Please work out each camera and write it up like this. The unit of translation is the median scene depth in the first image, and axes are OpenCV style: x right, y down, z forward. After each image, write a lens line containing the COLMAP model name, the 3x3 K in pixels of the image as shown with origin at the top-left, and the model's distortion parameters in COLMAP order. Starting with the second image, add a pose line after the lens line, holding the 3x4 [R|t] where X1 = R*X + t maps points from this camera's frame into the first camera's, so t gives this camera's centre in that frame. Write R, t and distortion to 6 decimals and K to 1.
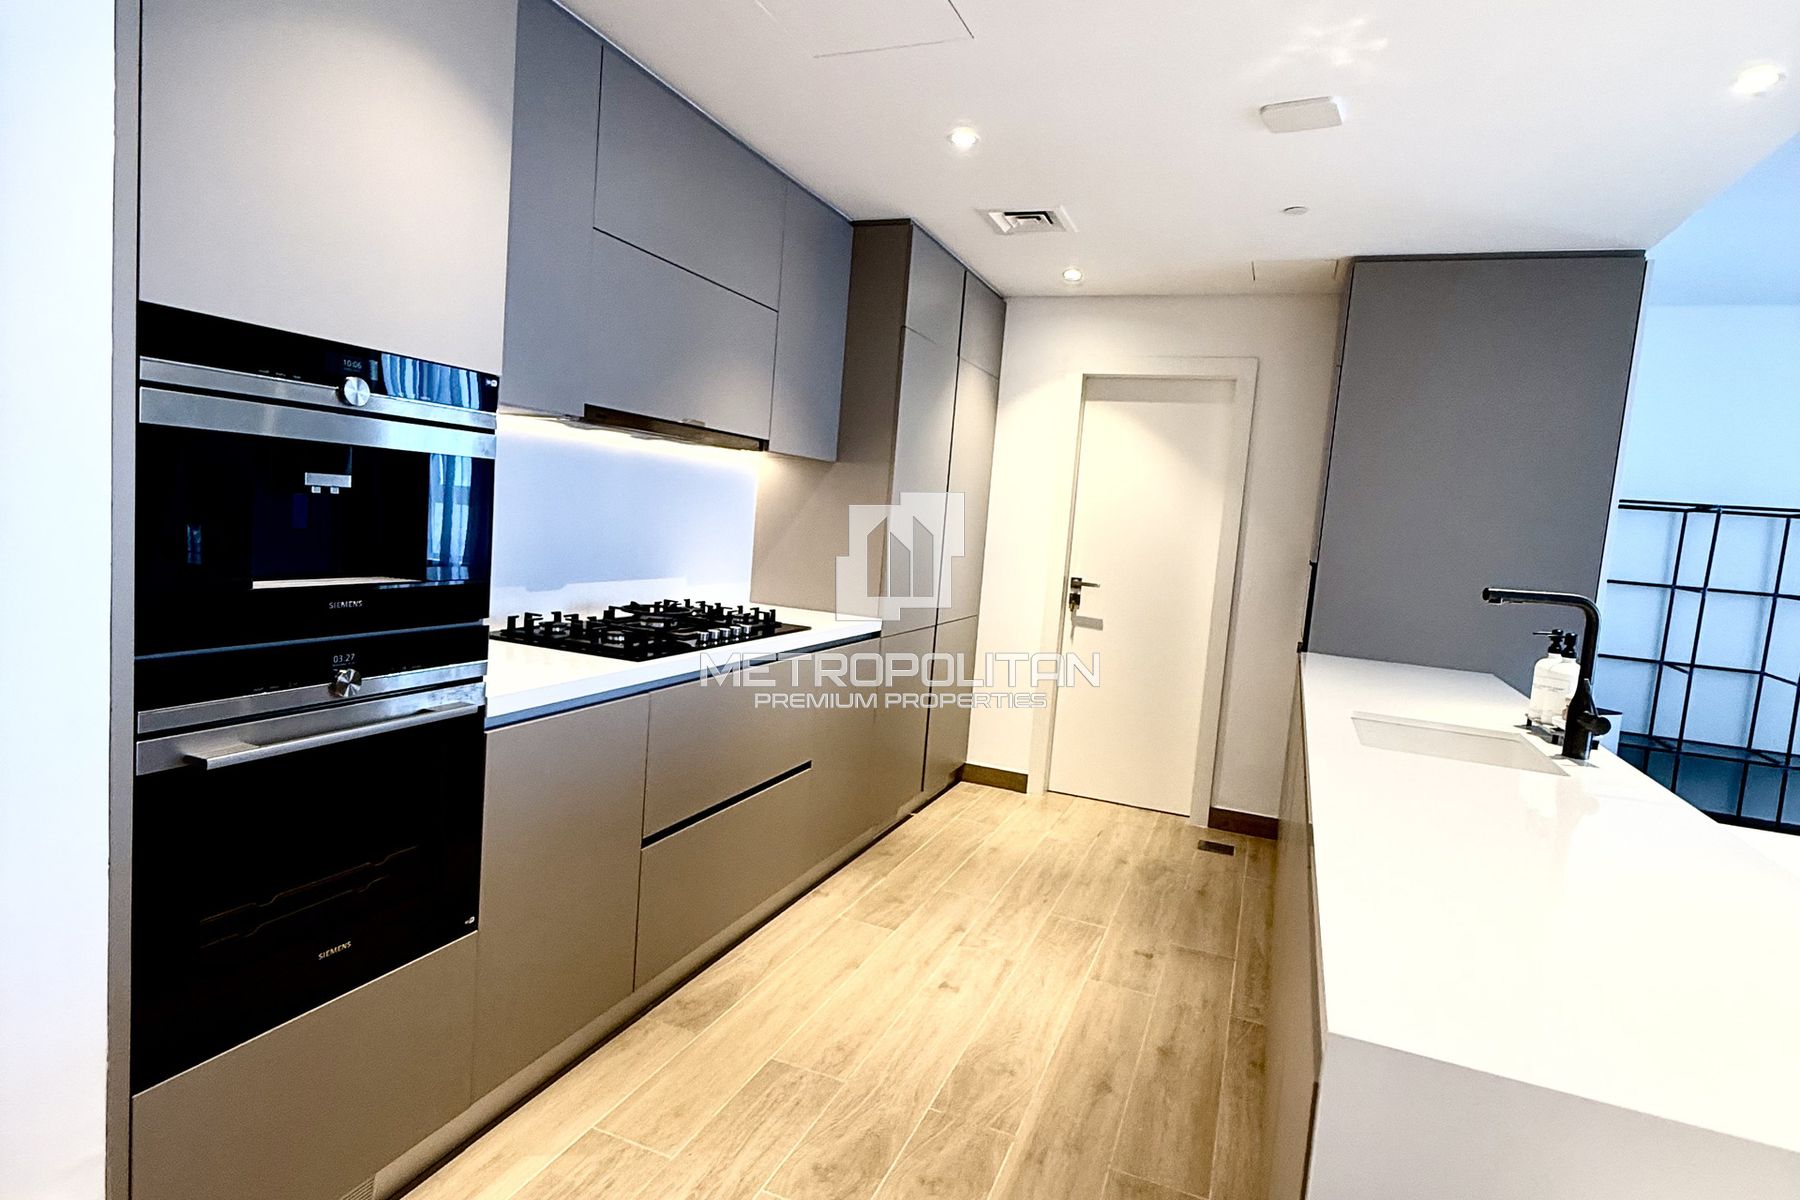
lens RADIAL K [[948.0, 0, 895.6], [0, 948.0, 593.3], [0, 0, 1]] dist [-0.000516, 0.000193]
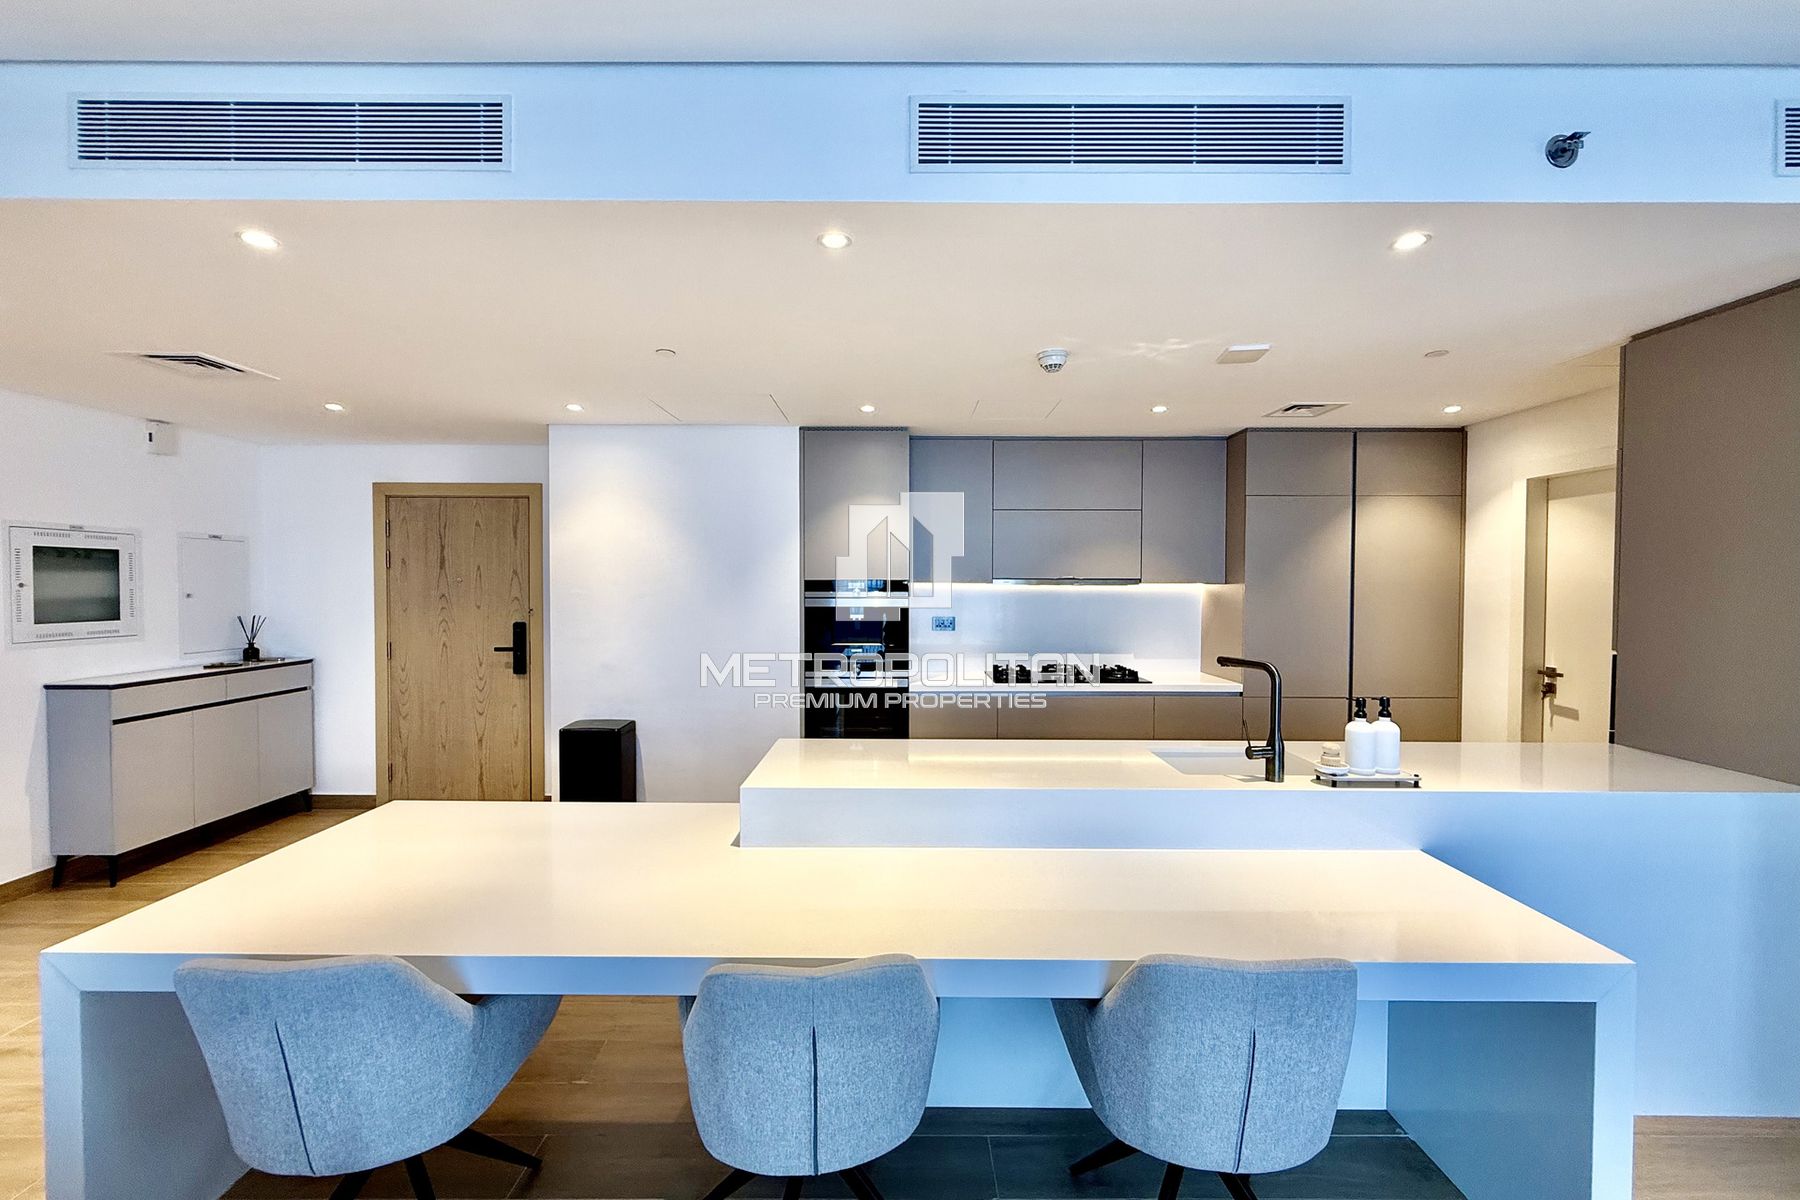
lens RADIAL K [[712.8, 0, 900.0], [0, 712.8, 600.0], [0, 0, 1]] dist [0.000549, -0.000069]
pose [[0.378119, -0.054287, -0.924164, 1.350239], [-0.052236, 0.995438, -0.079846, 0.019689], [0.924282, 0.078466, 0.373558, 0.081489]]
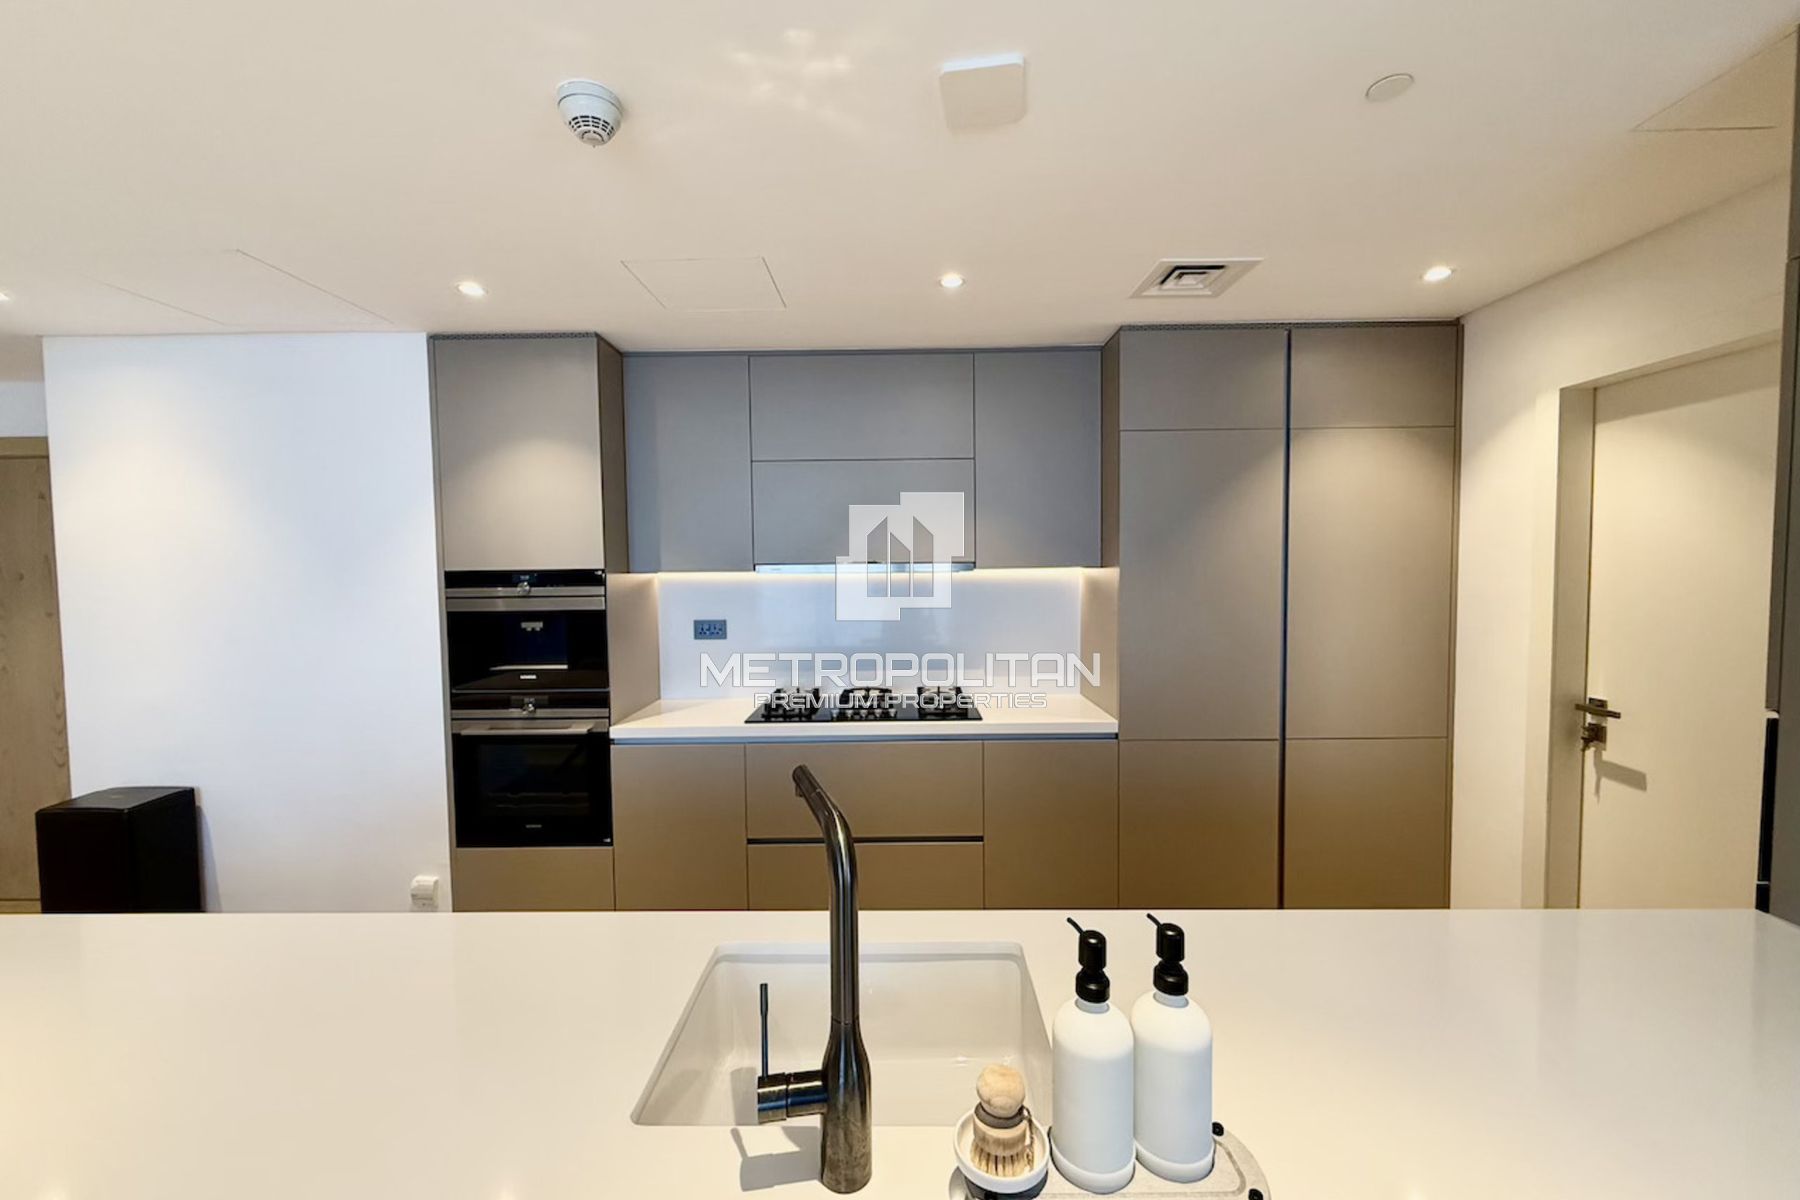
lens RADIAL K [[712.6, 0, 900.0], [0, 712.6, 600.0], [0, 0, 1]] dist [0.001126, 0.000257]
pose [[0.372952, -0.036405, -0.927136, 0.962355], [-0.039018, 0.997731, -0.054873, -0.080470], [0.927030, 0.056640, 0.370685, 0.800323]]
